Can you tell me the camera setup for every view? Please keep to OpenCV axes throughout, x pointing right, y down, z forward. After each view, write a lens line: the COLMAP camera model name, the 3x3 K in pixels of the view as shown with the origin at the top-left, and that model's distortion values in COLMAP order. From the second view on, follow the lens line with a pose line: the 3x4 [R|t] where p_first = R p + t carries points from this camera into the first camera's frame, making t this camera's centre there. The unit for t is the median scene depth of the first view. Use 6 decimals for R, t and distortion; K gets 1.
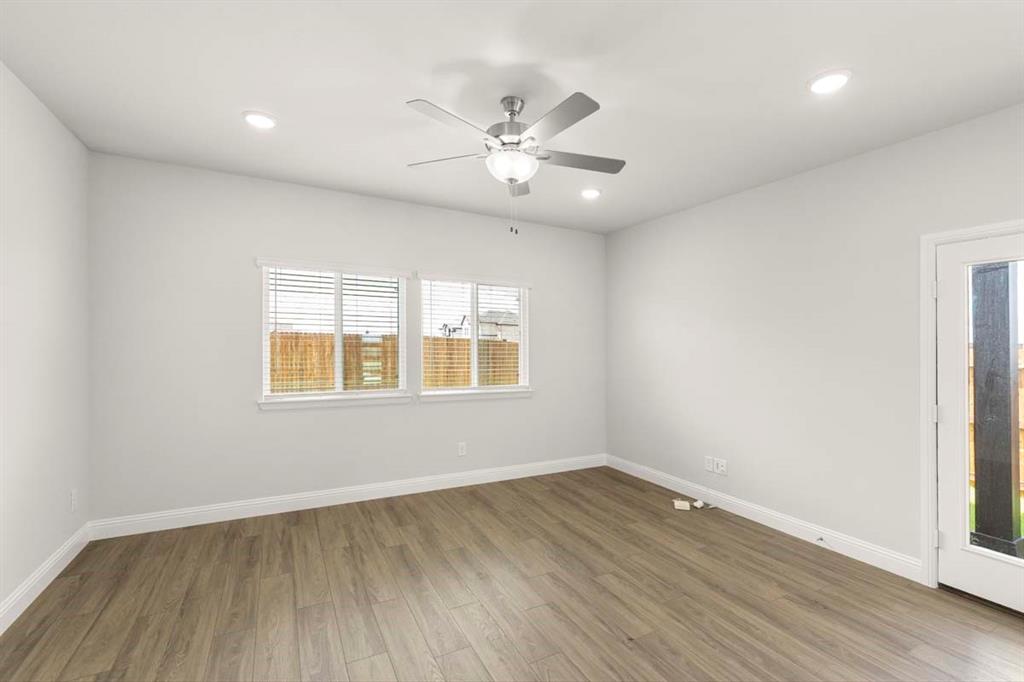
lens RADIAL K [[460.8, 0, 521.8], [0, 460.8, 340.0], [0, 0, 1]] dist [0.004070, -0.000514]
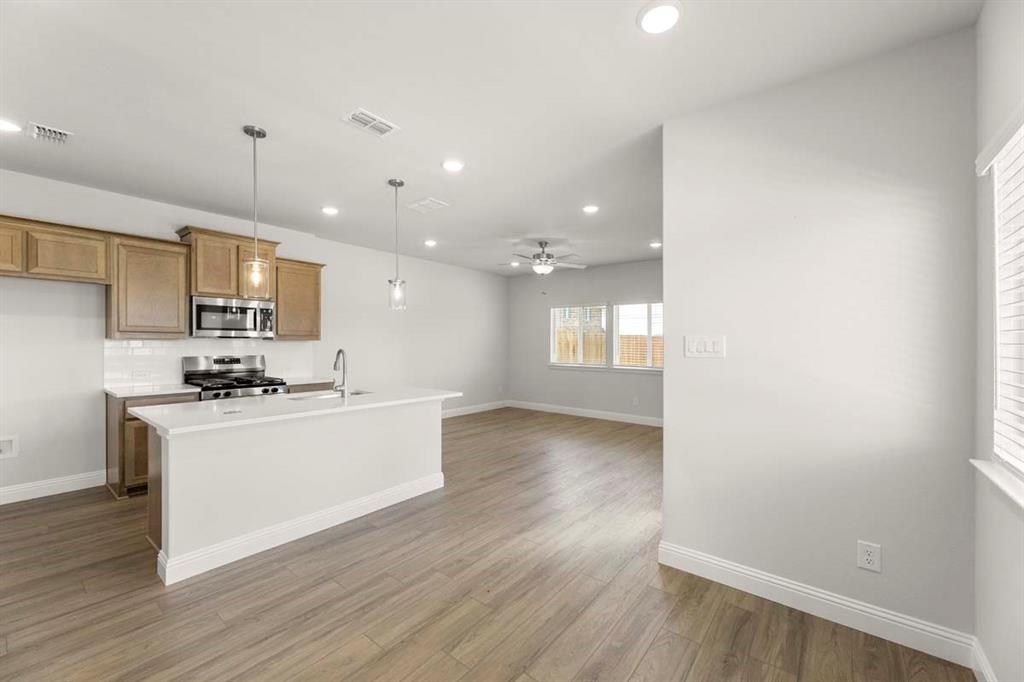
lens RADIAL K [[415.0, 0, 509.6], [0, 415.0, 349.4], [0, 0, 1]] dist [0.002261, -0.000456]
pose [[0.394029, 0.013311, -0.919002, 1.274464], [0.000274, 0.999893, 0.014600, 0.023447], [0.919098, -0.006004, 0.393983, -0.041501]]
